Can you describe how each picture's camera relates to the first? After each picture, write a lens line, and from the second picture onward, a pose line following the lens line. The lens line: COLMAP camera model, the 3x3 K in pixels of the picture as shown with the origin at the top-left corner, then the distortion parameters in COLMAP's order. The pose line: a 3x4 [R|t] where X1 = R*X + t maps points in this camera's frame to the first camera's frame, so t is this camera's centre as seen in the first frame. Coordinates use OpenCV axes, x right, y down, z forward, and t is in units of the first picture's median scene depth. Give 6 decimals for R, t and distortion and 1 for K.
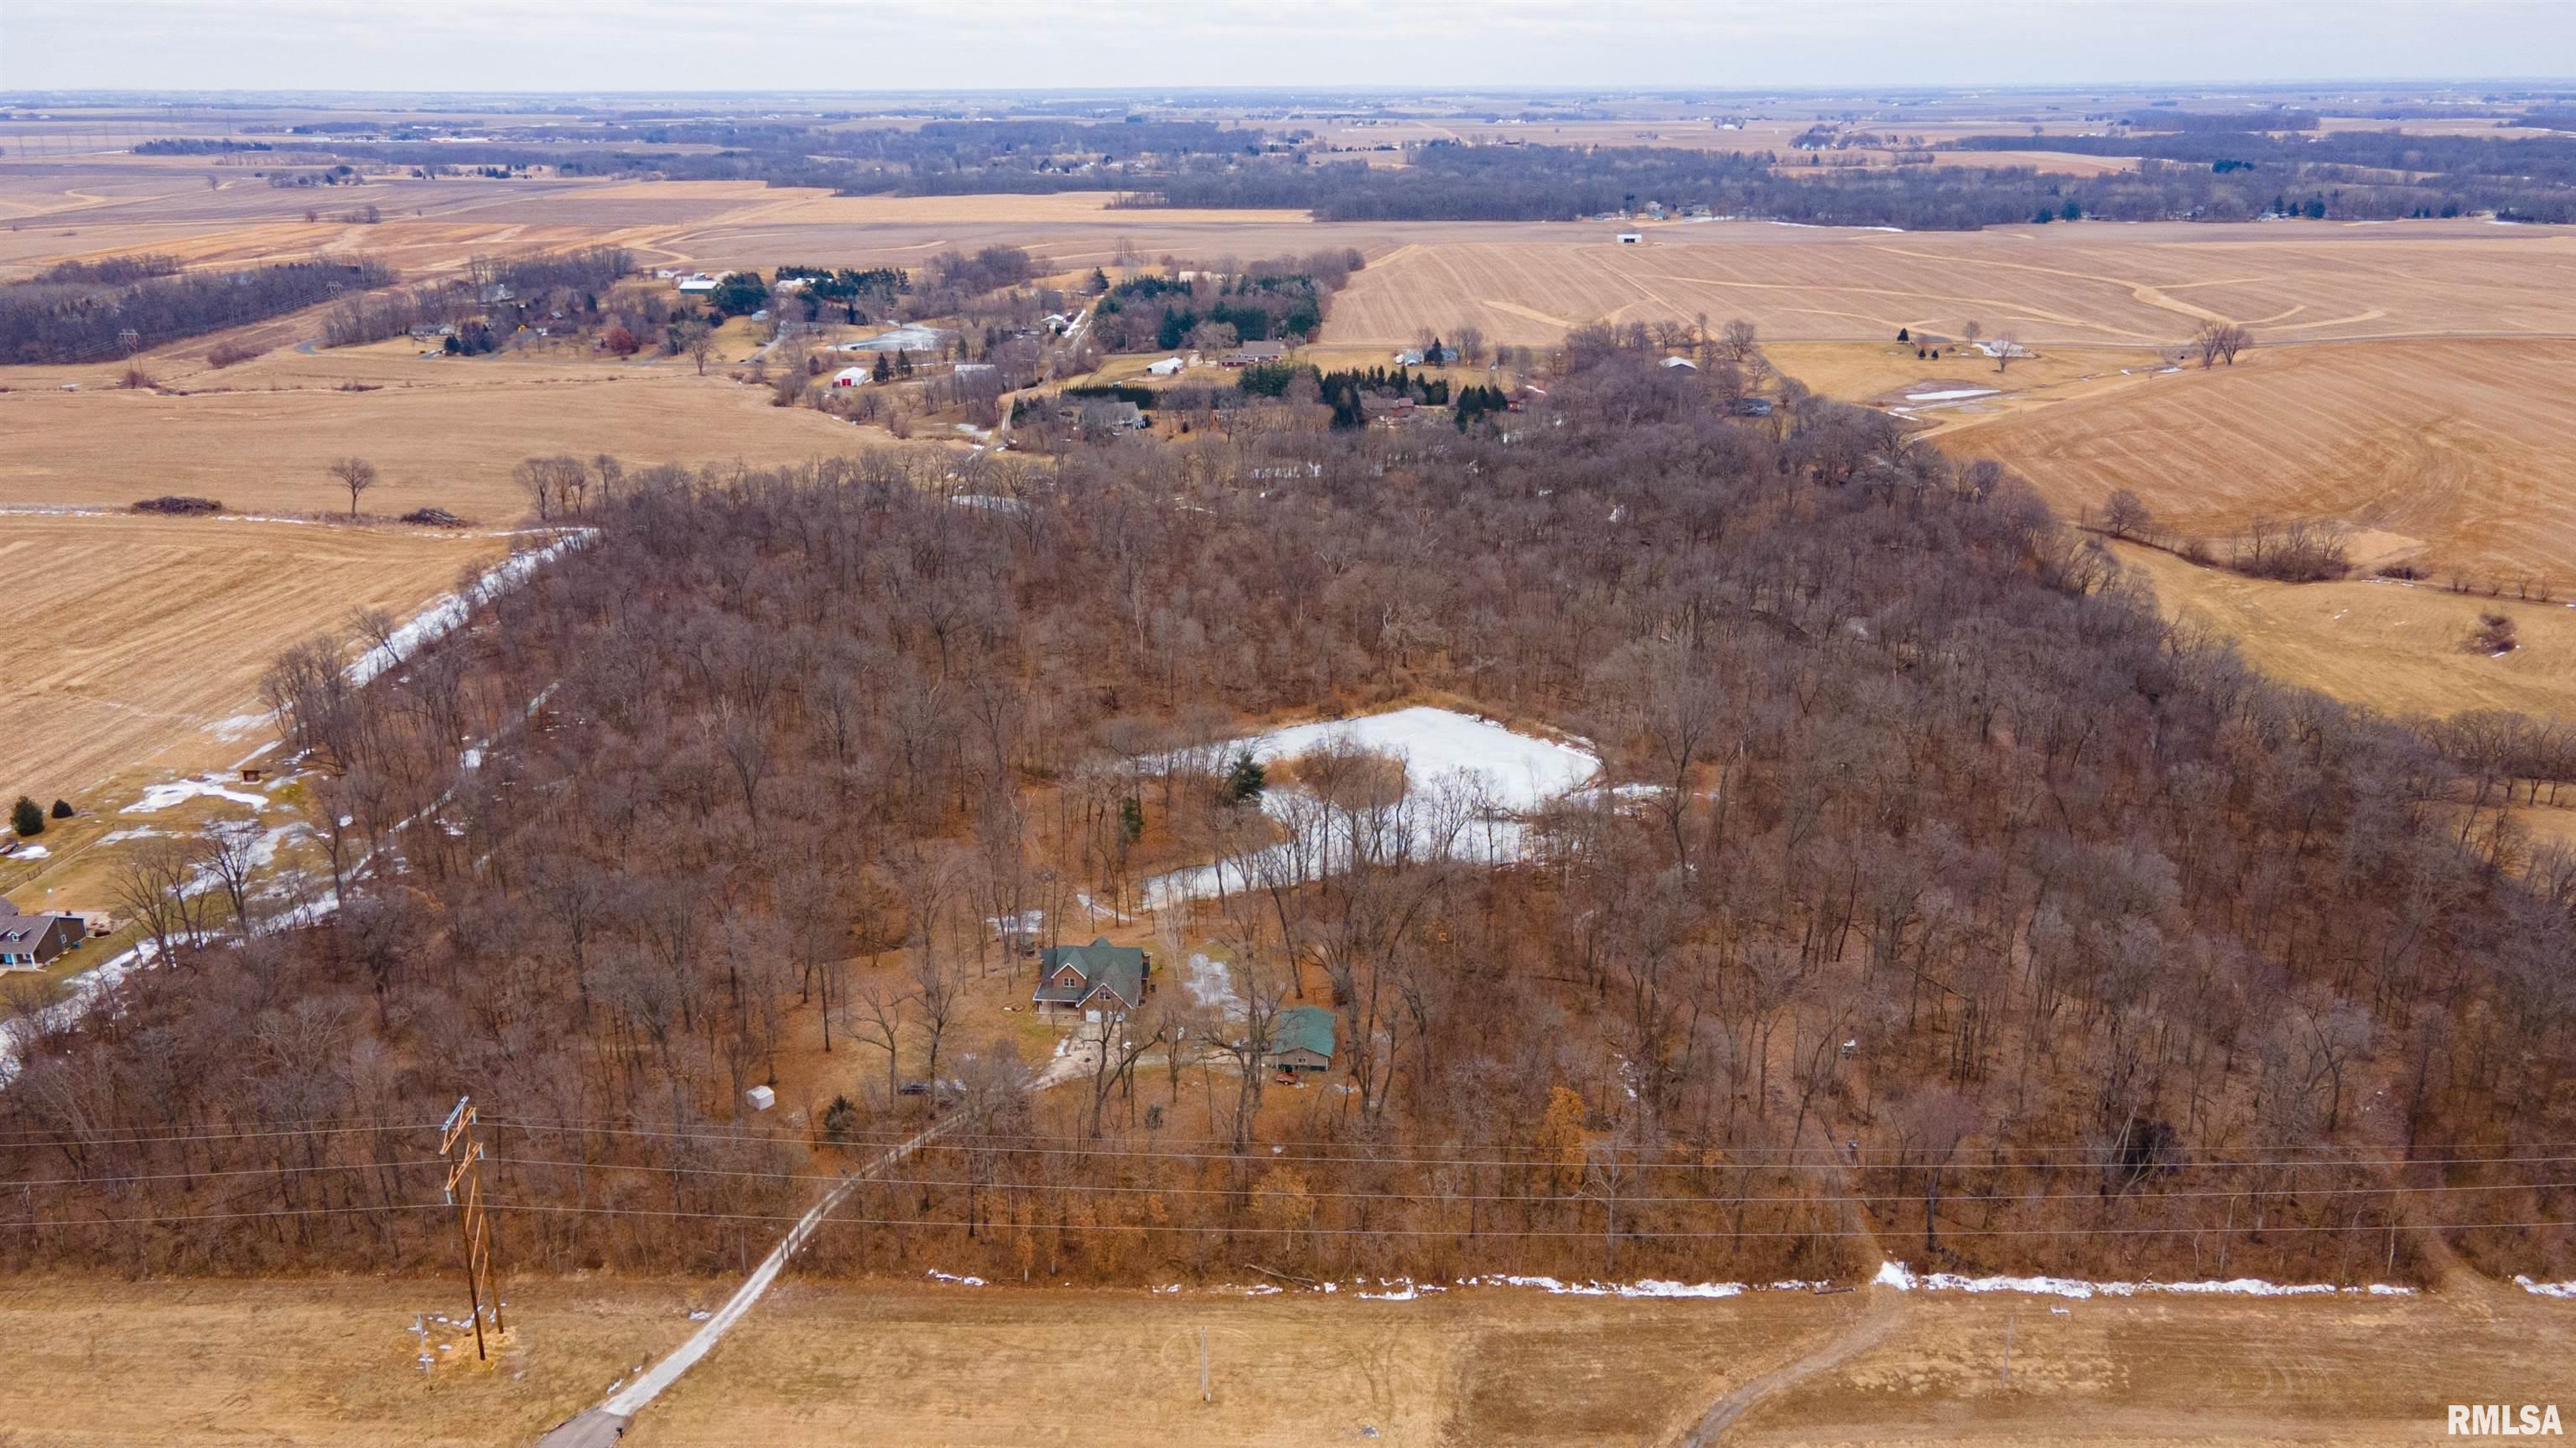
lens RADIAL K [[1969.7, 0, 1288.0], [0, 1969.7, 724.0], [0, 0, 1]] dist [0.069750, -0.057159]
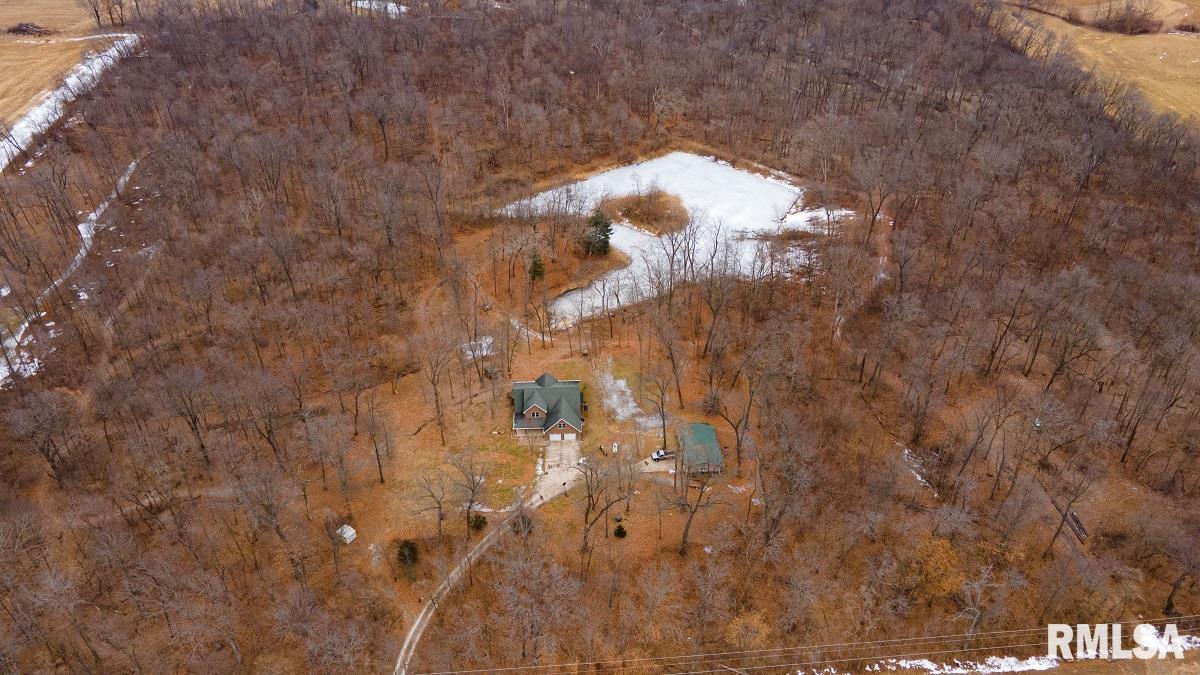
lens RADIAL K [[917.6, 0, 600.0], [0, 917.6, 337.5], [0, 0, 1]] dist [0.069750, -0.057159]
pose [[0.993448, -0.066195, 0.093166, -0.082040], [0.037947, 0.959993, 0.277439, -0.078522], [-0.107804, -0.272086, 0.956215, 0.226897]]
